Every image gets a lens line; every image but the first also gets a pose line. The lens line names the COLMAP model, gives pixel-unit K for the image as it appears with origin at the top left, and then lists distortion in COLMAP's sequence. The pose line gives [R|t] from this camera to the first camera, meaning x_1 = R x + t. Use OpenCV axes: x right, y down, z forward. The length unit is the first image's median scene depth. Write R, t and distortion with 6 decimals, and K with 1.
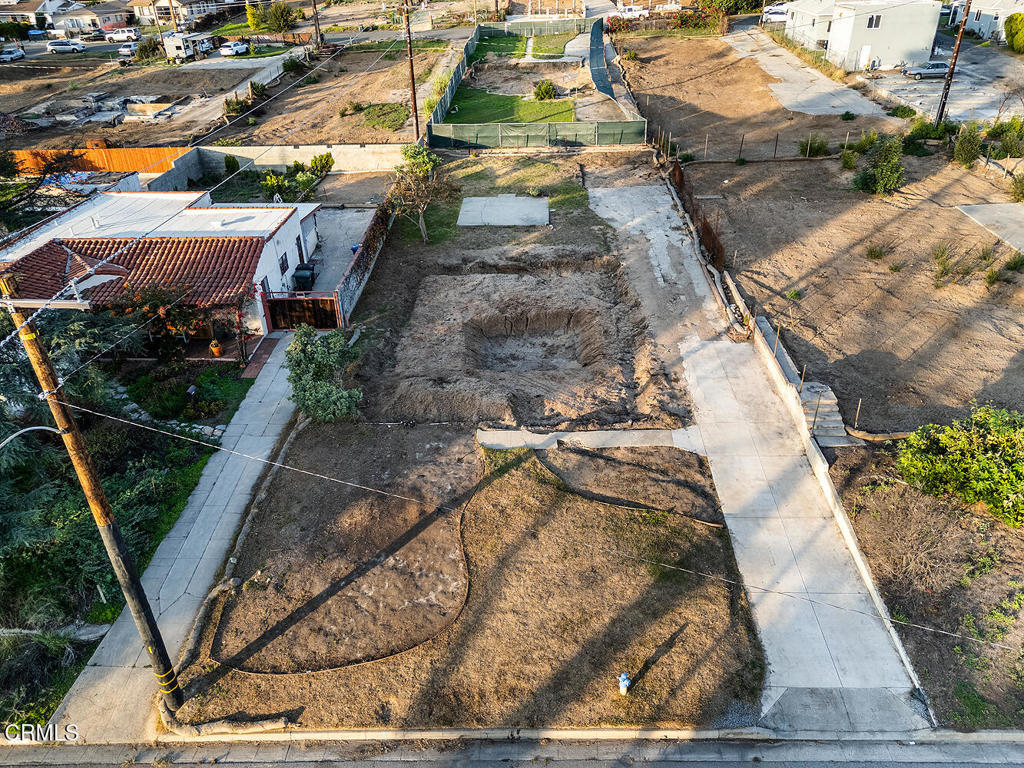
lens RADIAL K [[767.9, 0, 514.3], [0, 767.9, 380.6], [0, 0, 1]] dist [0.073630, -0.059887]
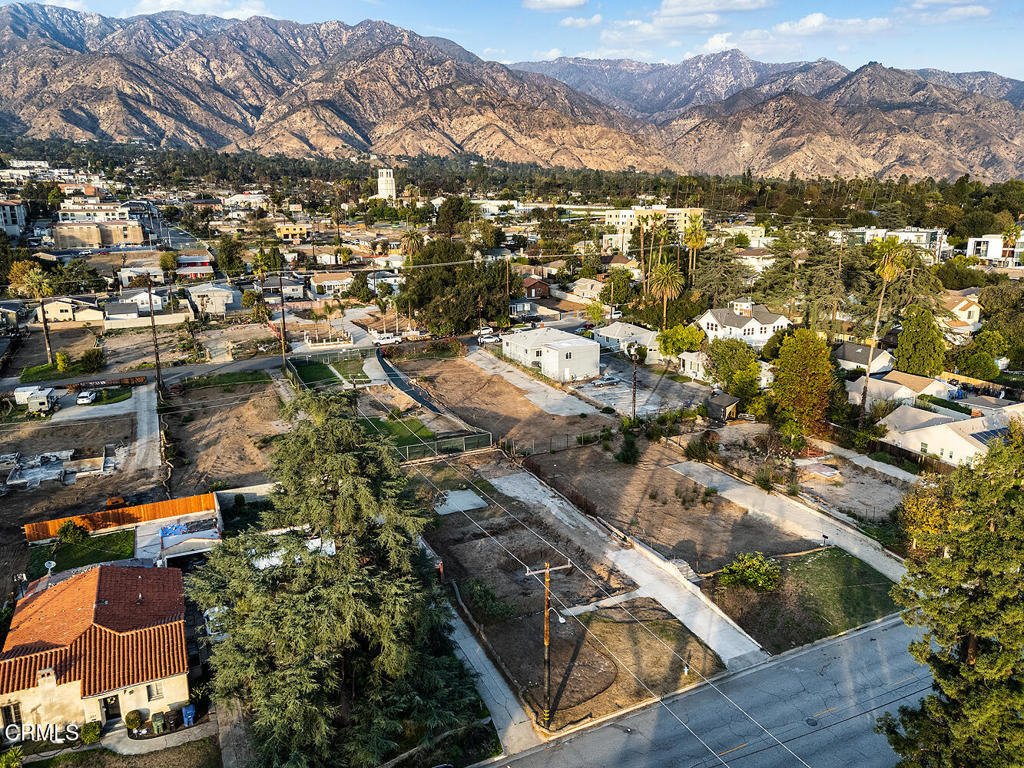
lens RADIAL K [[767.9, 0, 512.2], [0, 767.9, 386.1], [0, 0, 1]] dist [0.073630, -0.059887]
pose [[0.892615, -0.095506, 0.440588, -0.949050], [0.219352, 0.945825, -0.239375, -0.036952], [-0.393857, 0.310313, 0.865206, -0.928055]]
